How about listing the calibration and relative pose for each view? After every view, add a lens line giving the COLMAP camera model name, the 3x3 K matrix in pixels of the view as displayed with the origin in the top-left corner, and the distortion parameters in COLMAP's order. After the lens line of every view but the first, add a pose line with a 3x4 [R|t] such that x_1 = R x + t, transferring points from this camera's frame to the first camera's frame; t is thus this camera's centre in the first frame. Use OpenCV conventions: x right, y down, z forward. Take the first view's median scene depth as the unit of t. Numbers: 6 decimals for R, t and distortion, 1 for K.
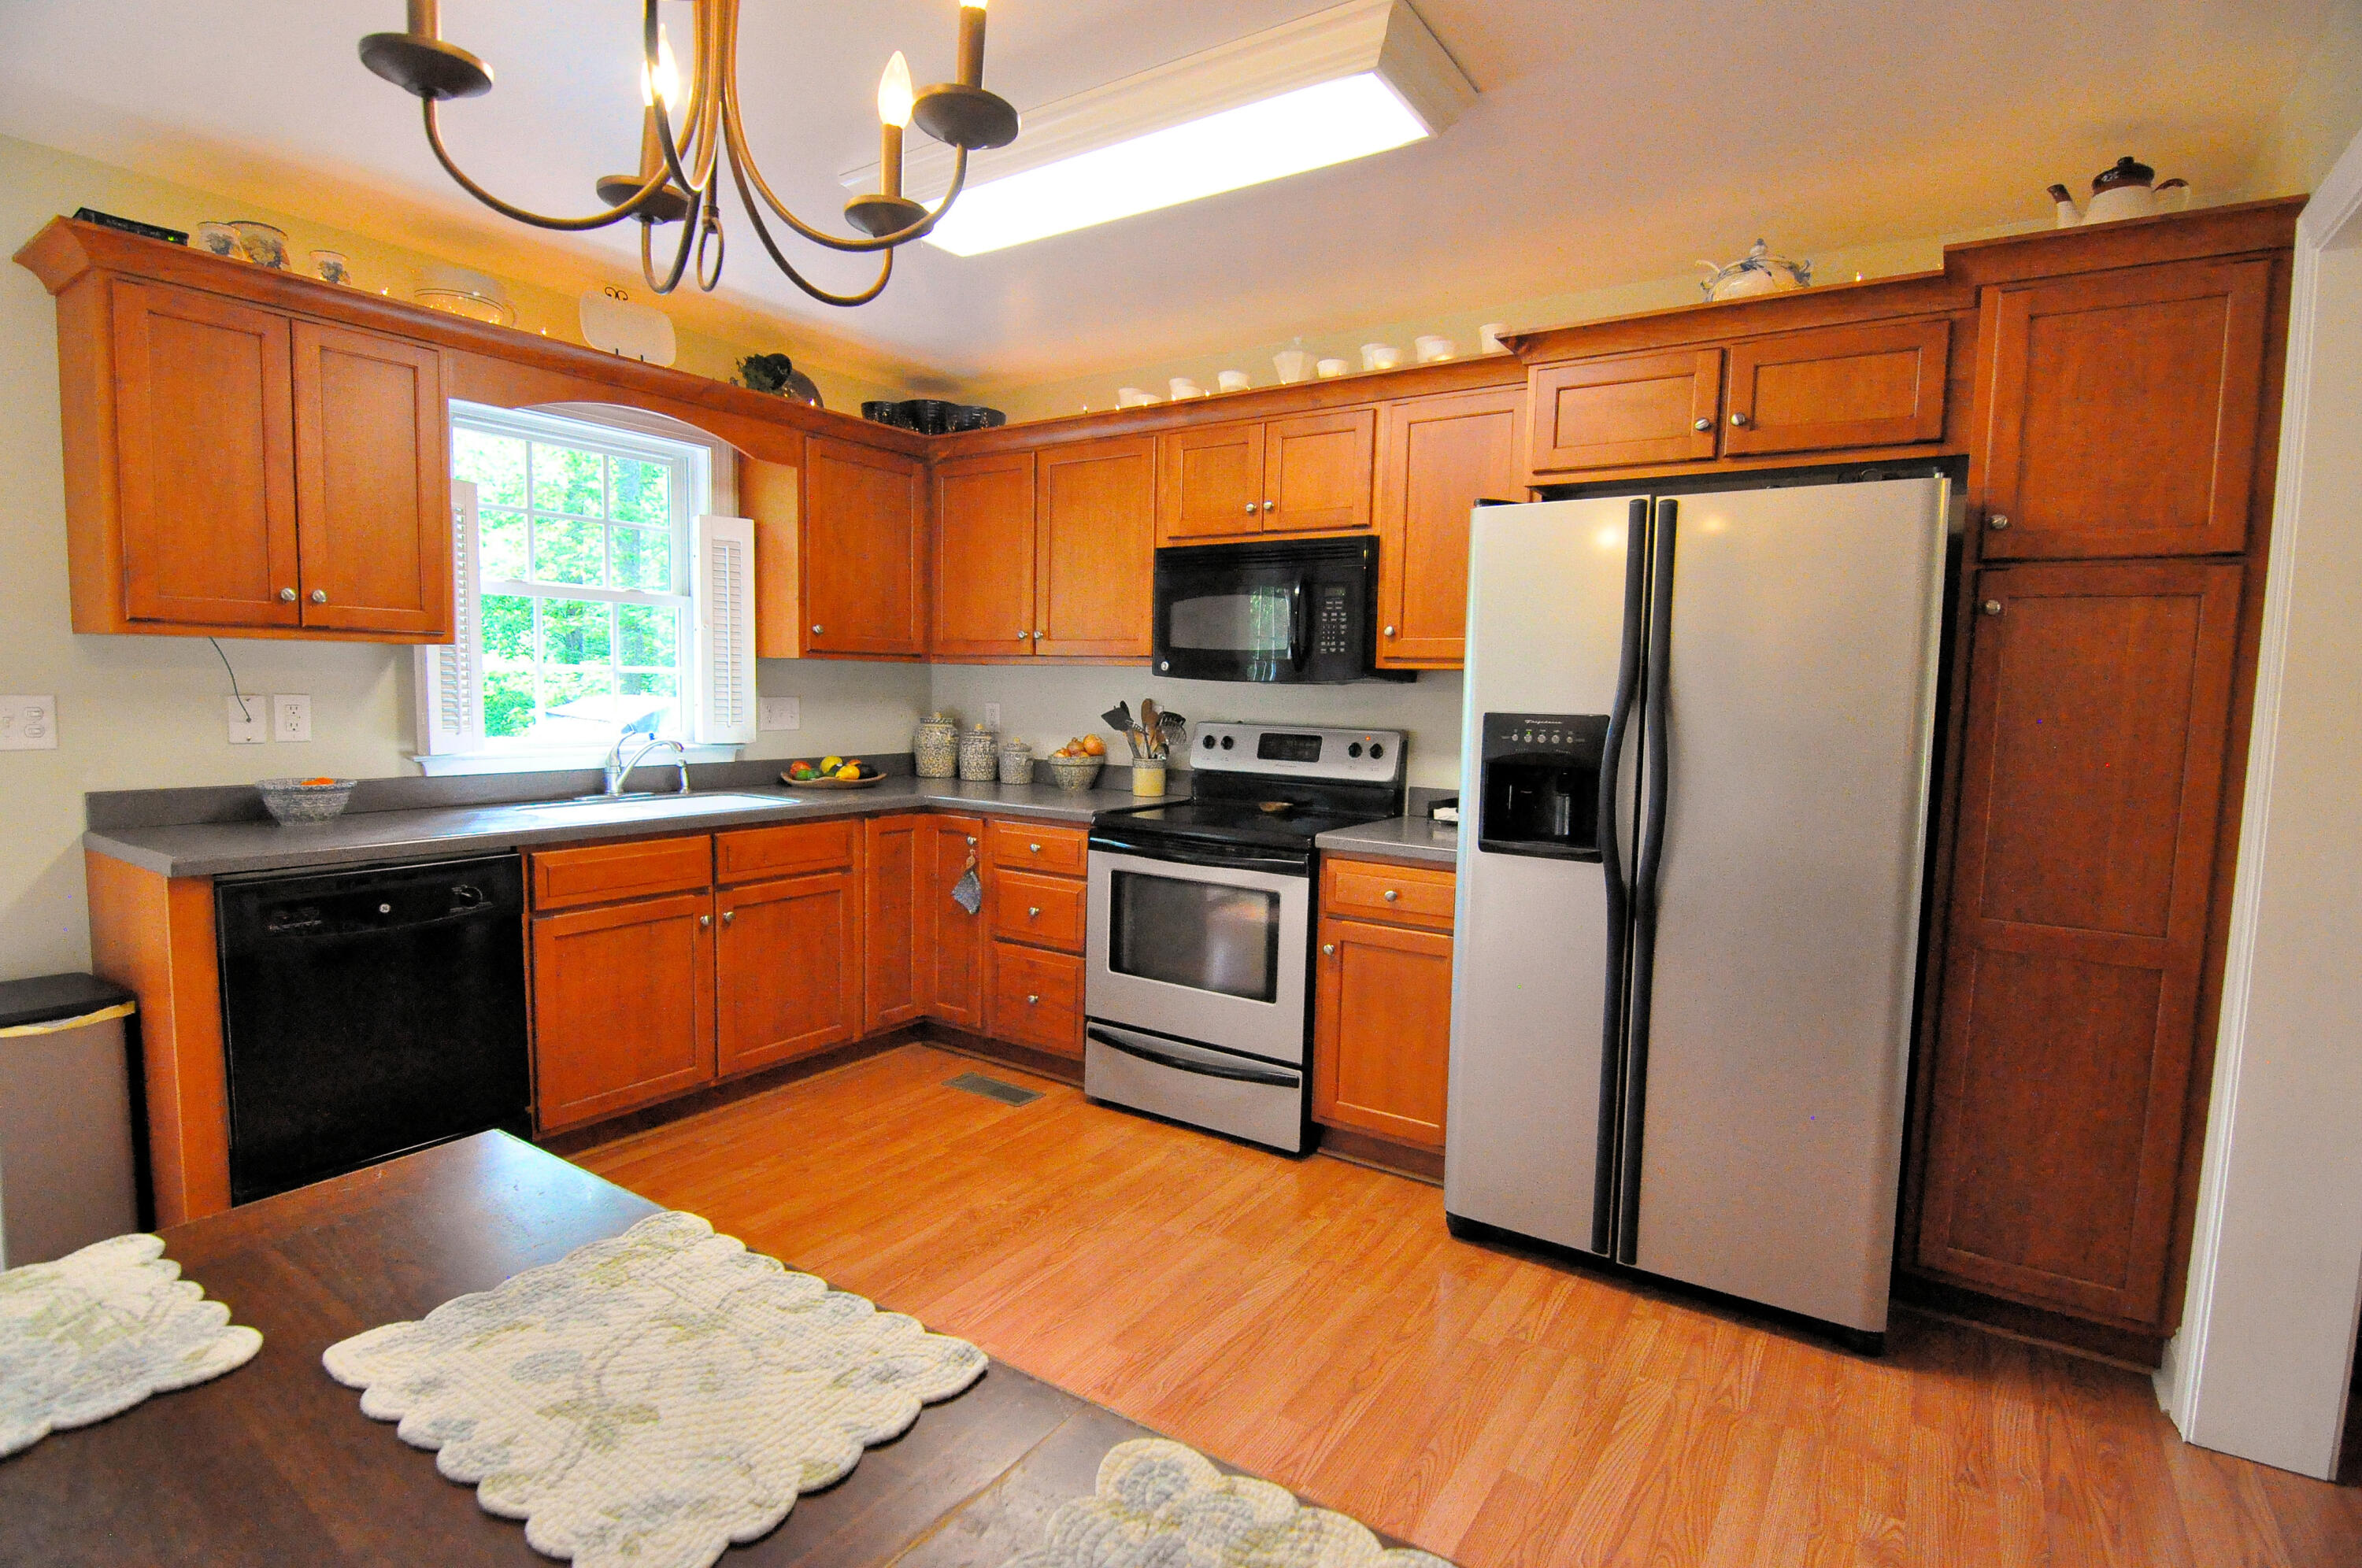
lens RADIAL K [[1142.1, 0, 1179.3], [0, 1142.1, 789.0], [0, 0, 1]] dist [-0.004731, -0.009782]
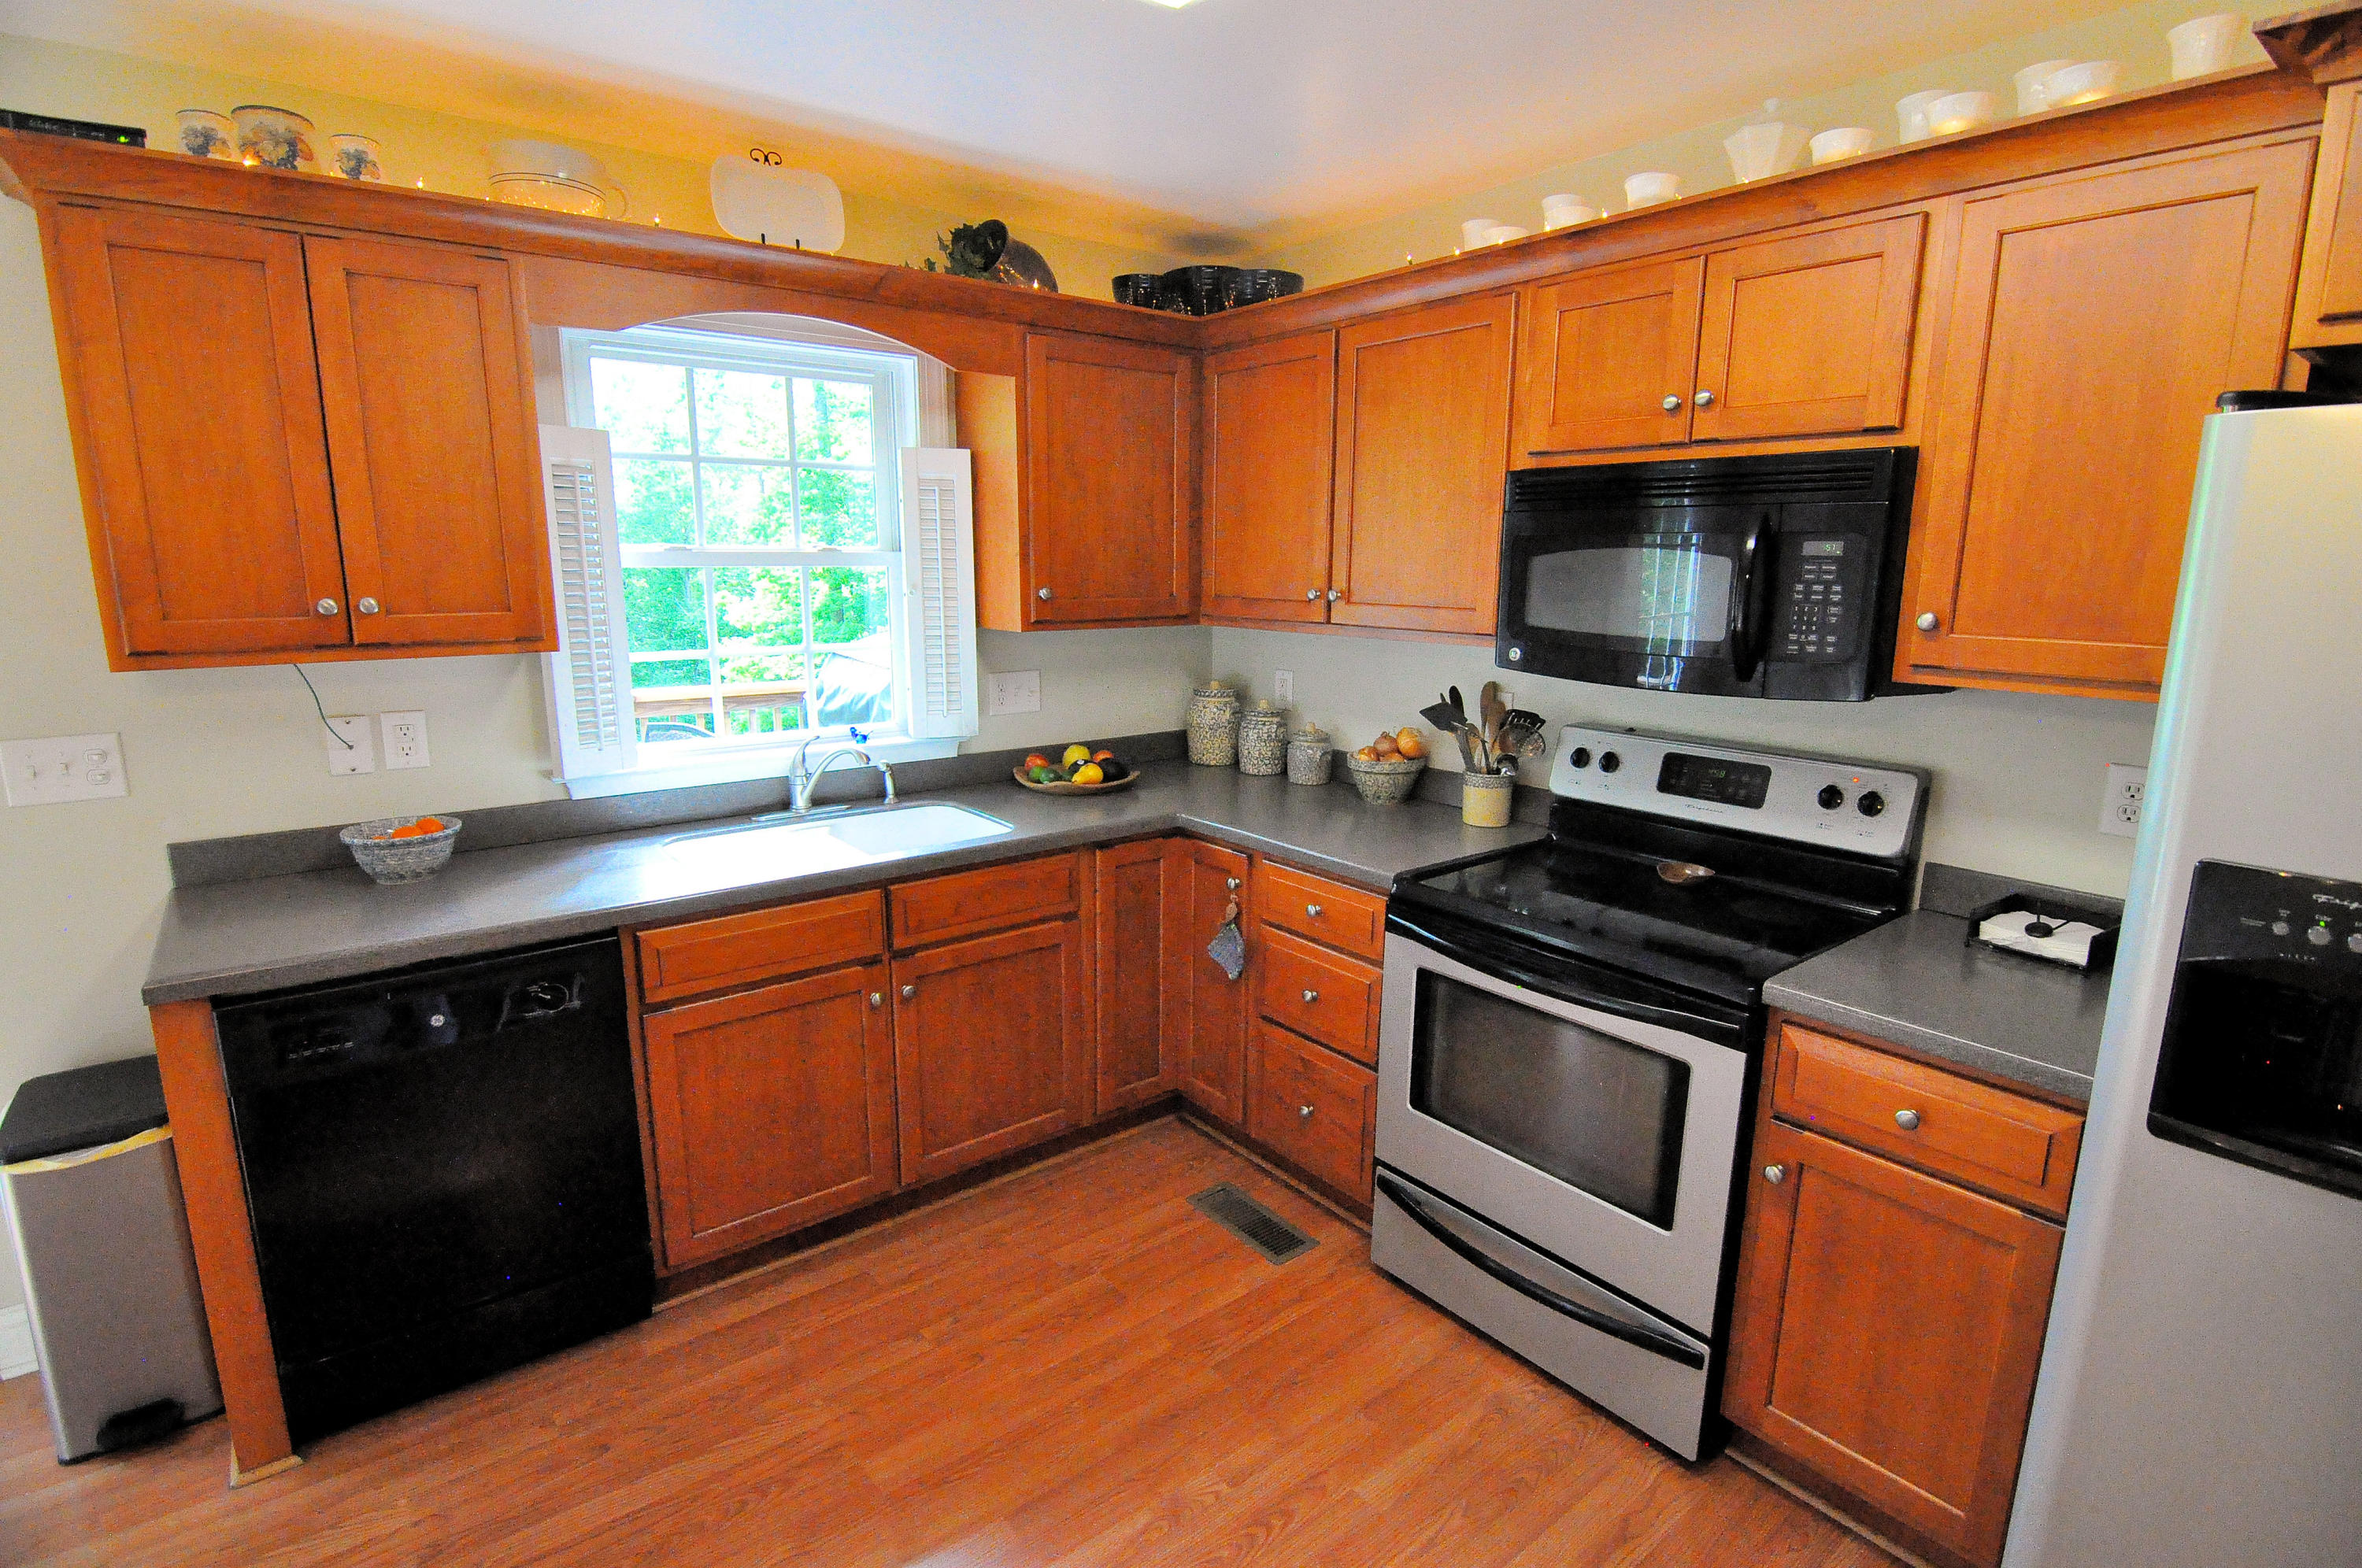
lens RADIAL K [[1142.1, 0, 1179.1], [0, 1142.1, 787.7], [0, 0, 1]] dist [-0.004731, -0.009782]
pose [[0.952240, 0.044576, -0.302080, 0.005776], [-0.011927, 0.993962, 0.109078, -0.112038], [0.305118, -0.100266, 0.947021, 0.343841]]
